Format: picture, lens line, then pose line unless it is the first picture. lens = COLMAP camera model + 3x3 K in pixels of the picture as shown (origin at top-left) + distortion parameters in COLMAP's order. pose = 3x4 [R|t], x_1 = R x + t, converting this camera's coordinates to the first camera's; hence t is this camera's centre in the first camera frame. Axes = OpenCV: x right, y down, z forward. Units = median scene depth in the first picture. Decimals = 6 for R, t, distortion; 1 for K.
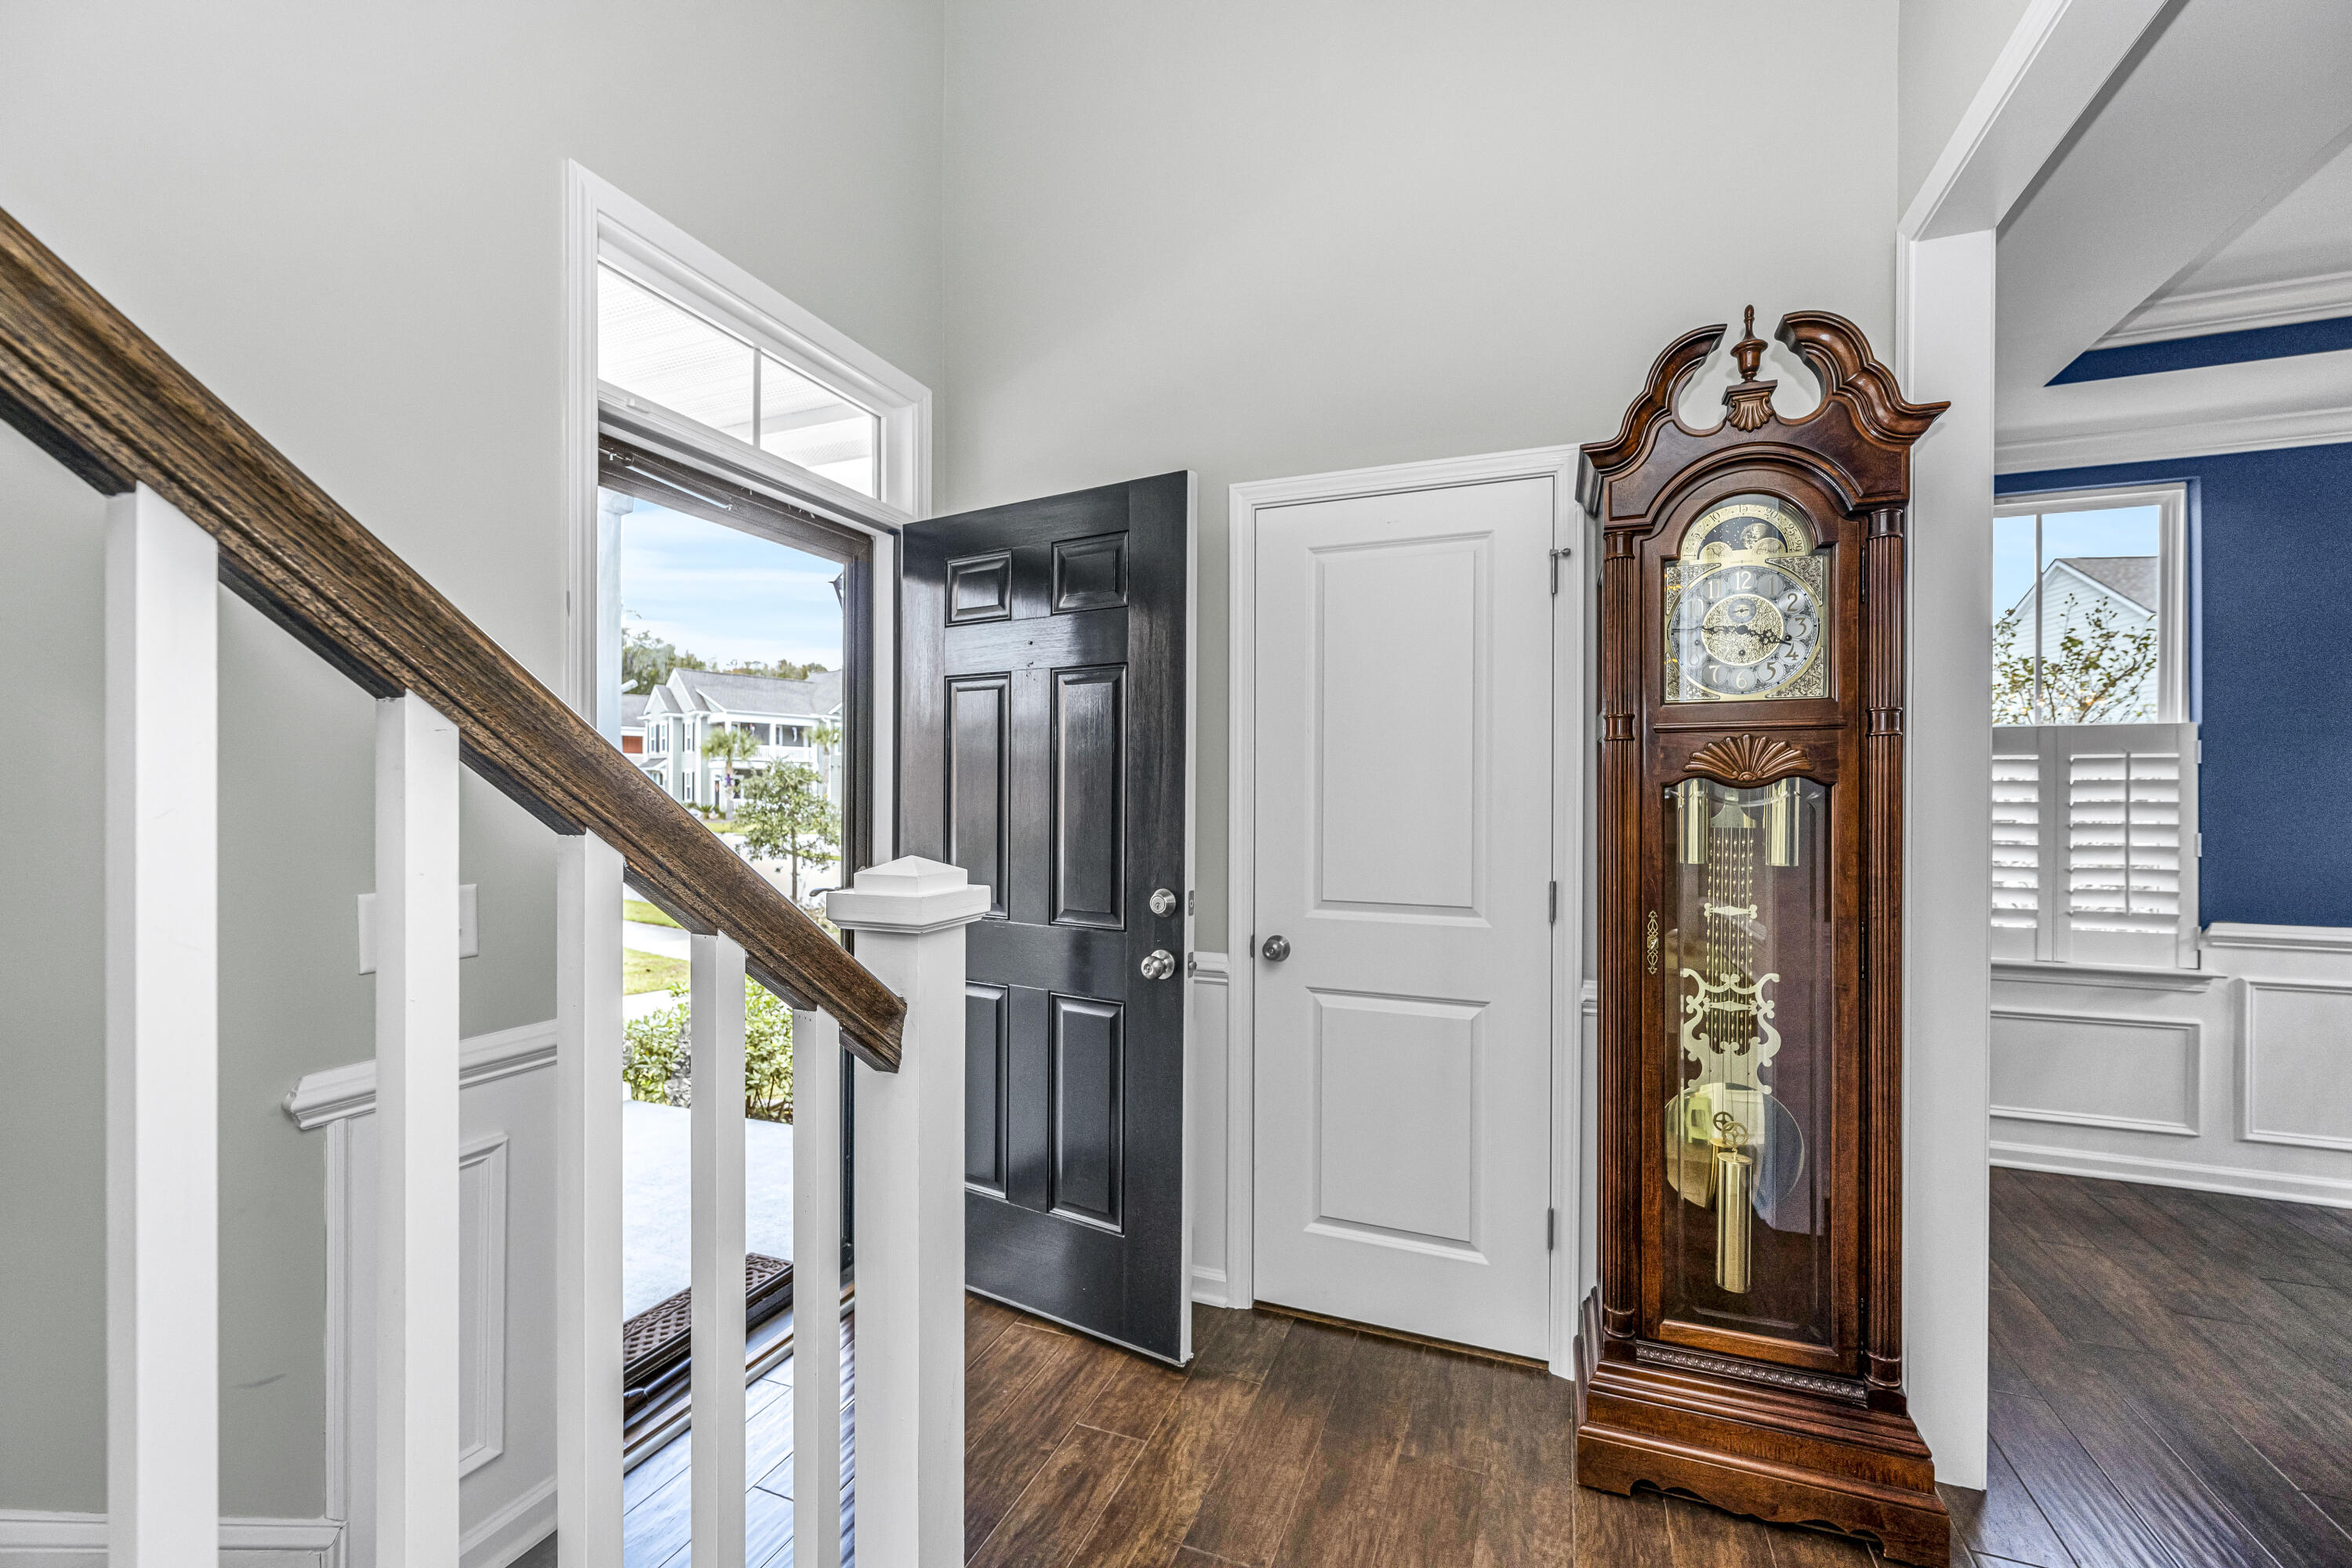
lens RADIAL K [[946.2, 0, 1174.0], [0, 946.2, 792.6], [0, 0, 1]] dist [0.000166, 0.000032]
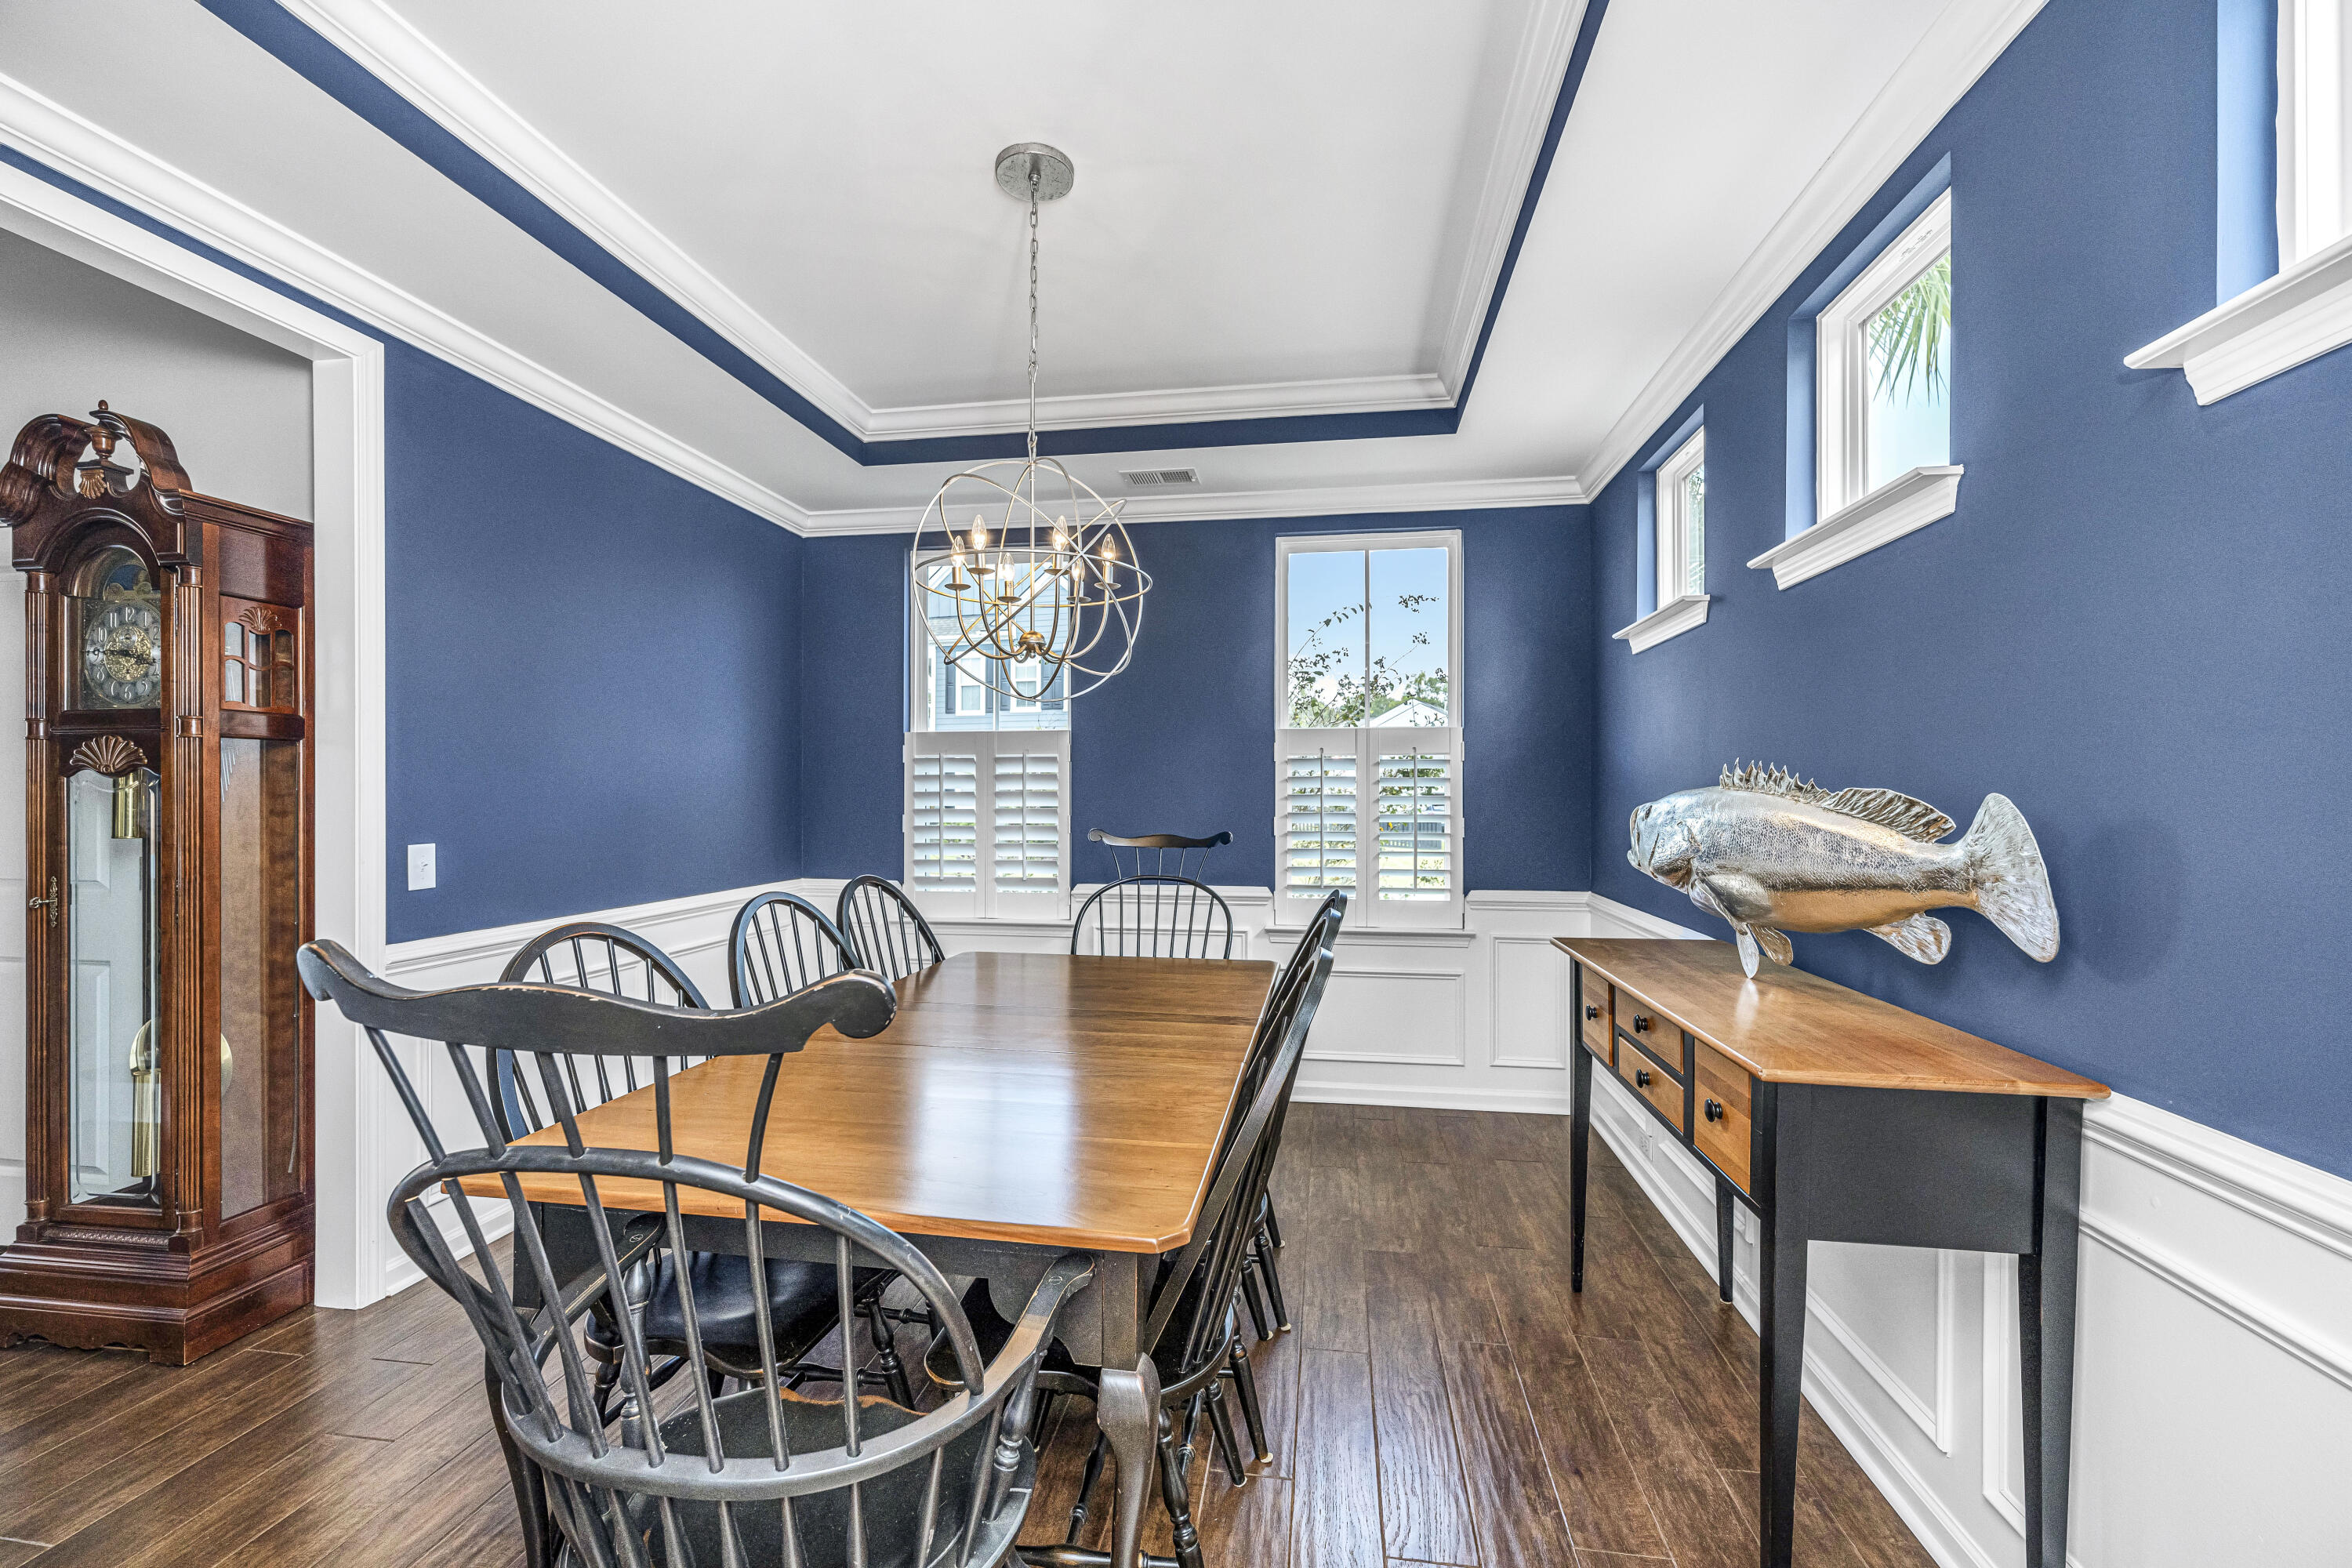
lens RADIAL K [[964.1, 0, 1164.6], [0, 964.1, 783.5], [0, 0, 1]] dist [0.001008, 0.000149]
pose [[0.976683, -0.002604, 0.214671, 1.628591], [0.004109, 0.999970, -0.006568, 0.015571], [-0.214647, 0.007297, 0.976664, -0.549400]]
